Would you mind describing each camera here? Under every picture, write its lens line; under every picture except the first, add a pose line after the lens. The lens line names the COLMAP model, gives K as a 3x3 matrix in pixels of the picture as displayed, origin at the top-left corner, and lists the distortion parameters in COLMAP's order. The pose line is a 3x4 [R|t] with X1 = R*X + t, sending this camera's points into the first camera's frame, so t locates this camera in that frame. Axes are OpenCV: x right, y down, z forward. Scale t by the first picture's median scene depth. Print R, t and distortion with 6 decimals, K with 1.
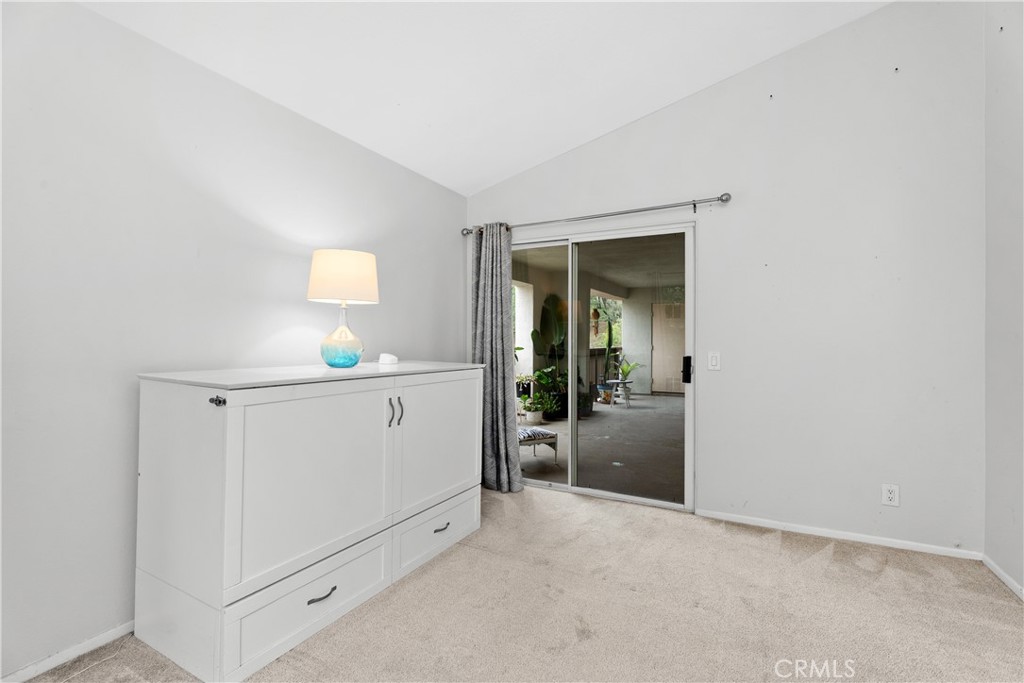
lens RADIAL K [[453.7, 0, 514.4], [0, 453.7, 342.2], [0, 0, 1]] dist [0.000619, -0.000027]
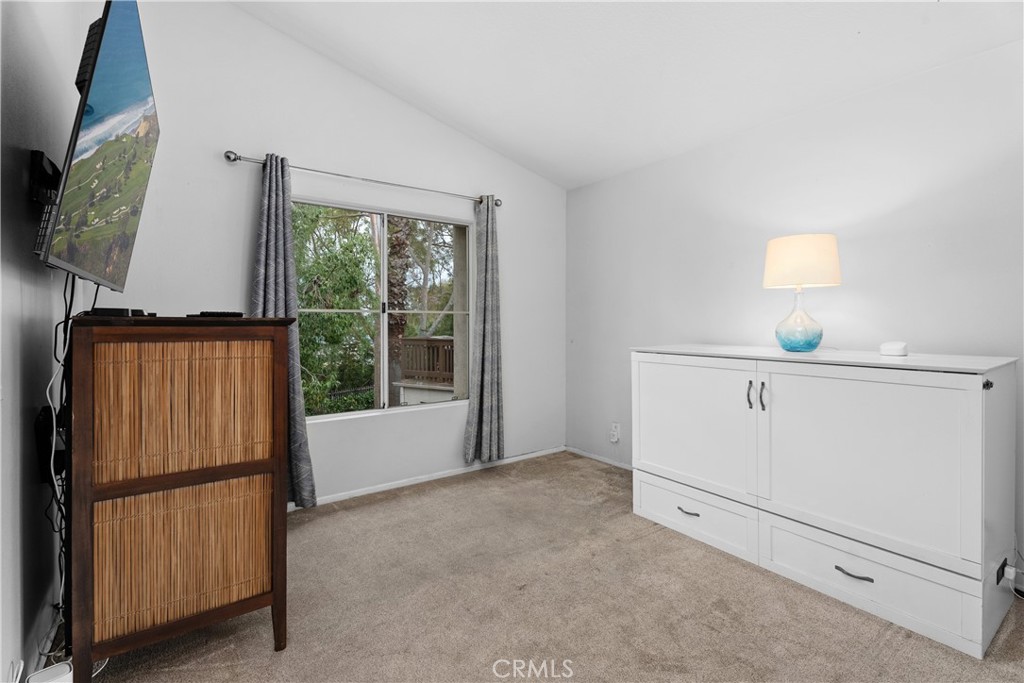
lens RADIAL K [[453.7, 0, 514.4], [0, 453.7, 342.2], [0, 0, 1]] dist [0.000619, -0.000027]
pose [[-0.442729, 0.025615, -0.896289, 0.798579], [0.001454, 0.999611, 0.027850, 0.005433], [0.896654, 0.011026, -0.442594, 0.881552]]
